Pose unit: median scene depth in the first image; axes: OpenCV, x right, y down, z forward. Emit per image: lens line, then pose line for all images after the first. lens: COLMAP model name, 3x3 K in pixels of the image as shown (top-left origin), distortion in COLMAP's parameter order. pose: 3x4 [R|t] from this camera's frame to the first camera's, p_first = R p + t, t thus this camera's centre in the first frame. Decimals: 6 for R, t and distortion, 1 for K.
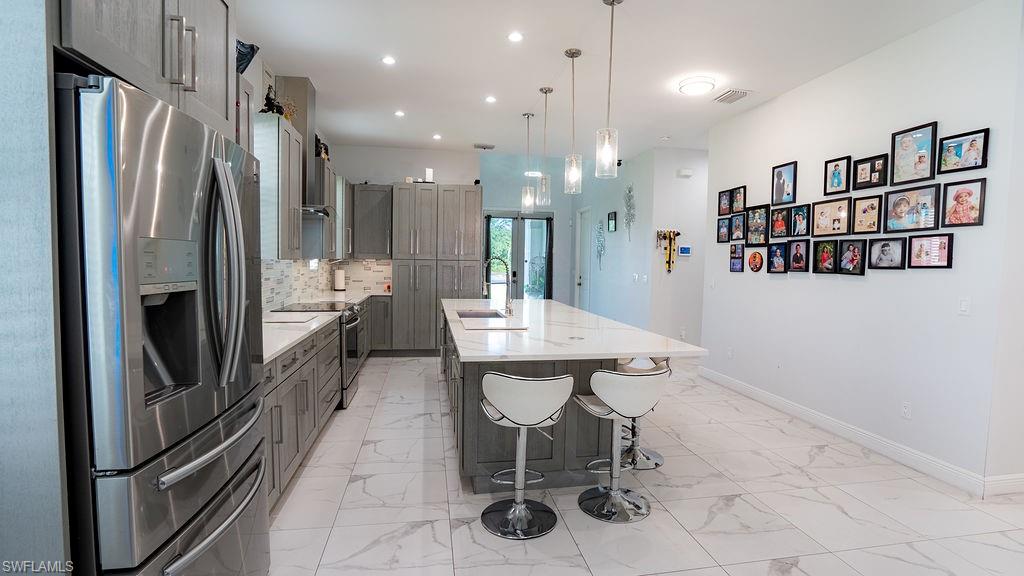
lens RADIAL K [[475.1, 0, 513.6], [0, 475.1, 286.8], [0, 0, 1]] dist [-0.055471, 0.021987]
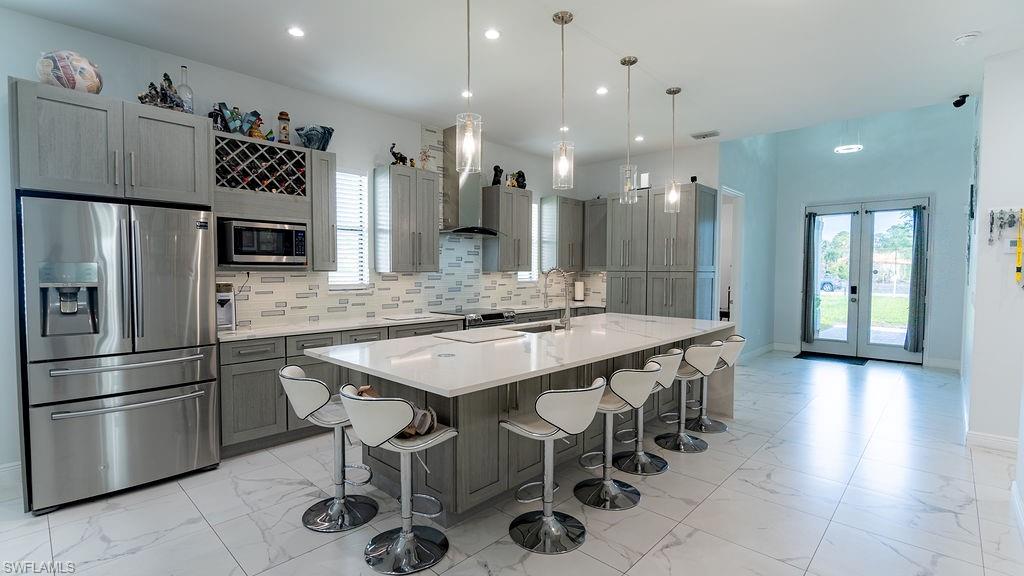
lens RADIAL K [[475.1, 0, 510.2], [0, 475.1, 289.2], [0, 0, 1]] dist [-0.055471, 0.021987]
pose [[0.593593, 0.015732, -0.804612, 0.706510], [-0.035720, 0.999339, -0.006814, -0.012067], [0.803972, 0.032786, 0.593762, 0.434503]]
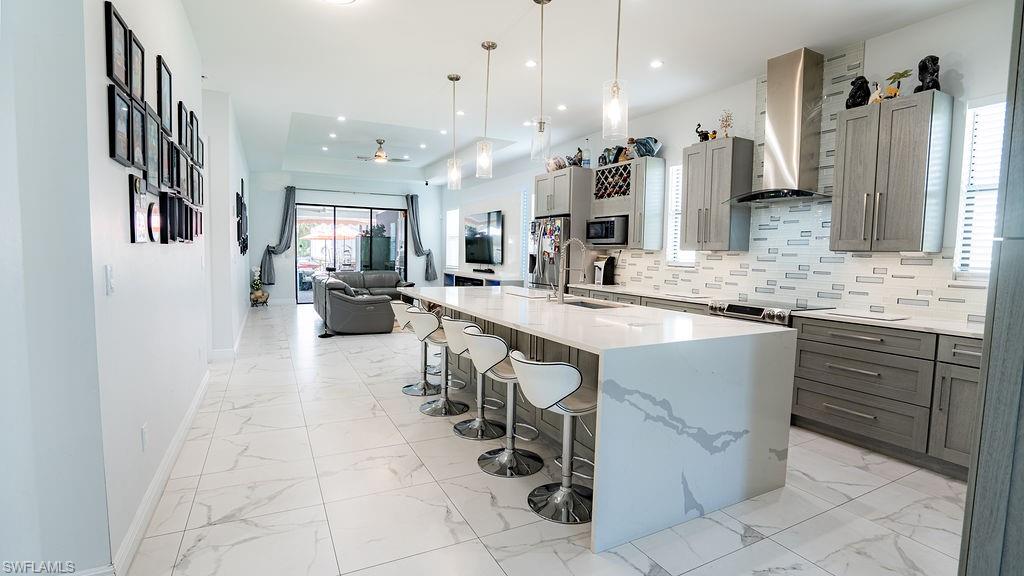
lens RADIAL K [[475.1, 0, 513.6], [0, 475.1, 285.6], [0, 0, 1]] dist [-0.055471, 0.021987]
pose [[-0.953556, -0.017111, -0.300729, 0.368030], [-0.054066, 0.991894, 0.114995, -0.081430], [0.296323, 0.125914, -0.946751, 2.005504]]
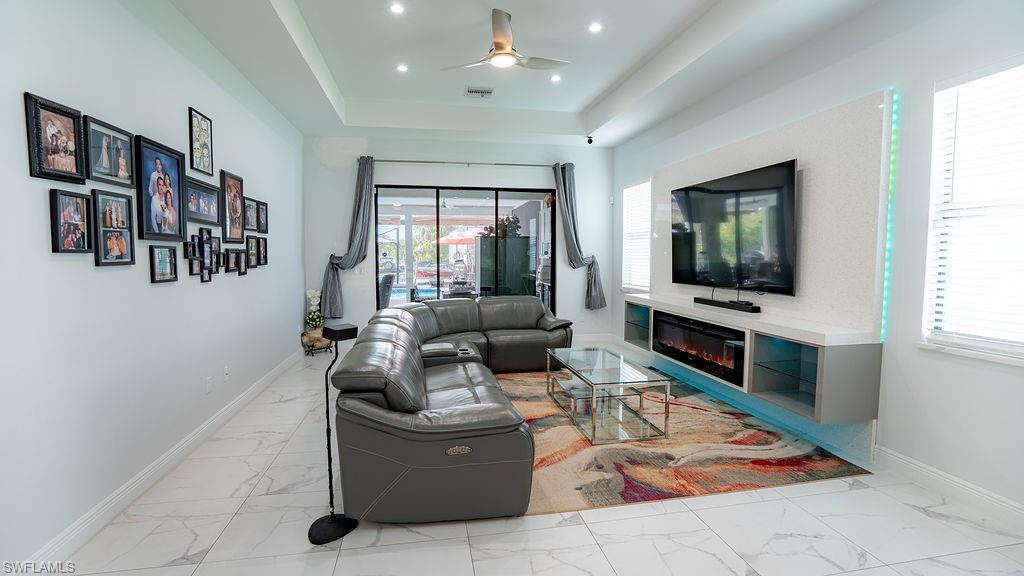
lens RADIAL K [[475.1, 0, 518.4], [0, 475.1, 288.2], [0, 0, 1]] dist [-0.055471, 0.021987]
pose [[-0.999557, -0.017415, -0.024143, 0.288470], [-0.020345, 0.991700, 0.126950, -0.030471], [0.021732, 0.127385, -0.991615, 0.642382]]
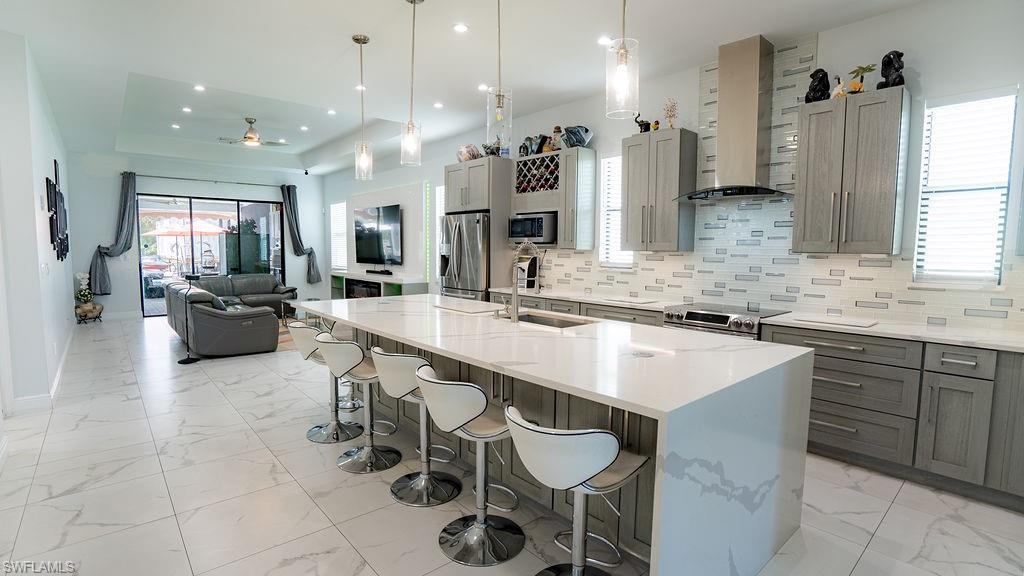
lens RADIAL K [[475.1, 0, 507.4], [0, 475.1, 287.8], [0, 0, 1]] dist [-0.055471, 0.021987]
pose [[-0.855185, 0.016826, -0.518050, 0.407236], [-0.053704, 0.991217, 0.120848, -0.089573], [0.515533, 0.131169, -0.846771, 1.779048]]
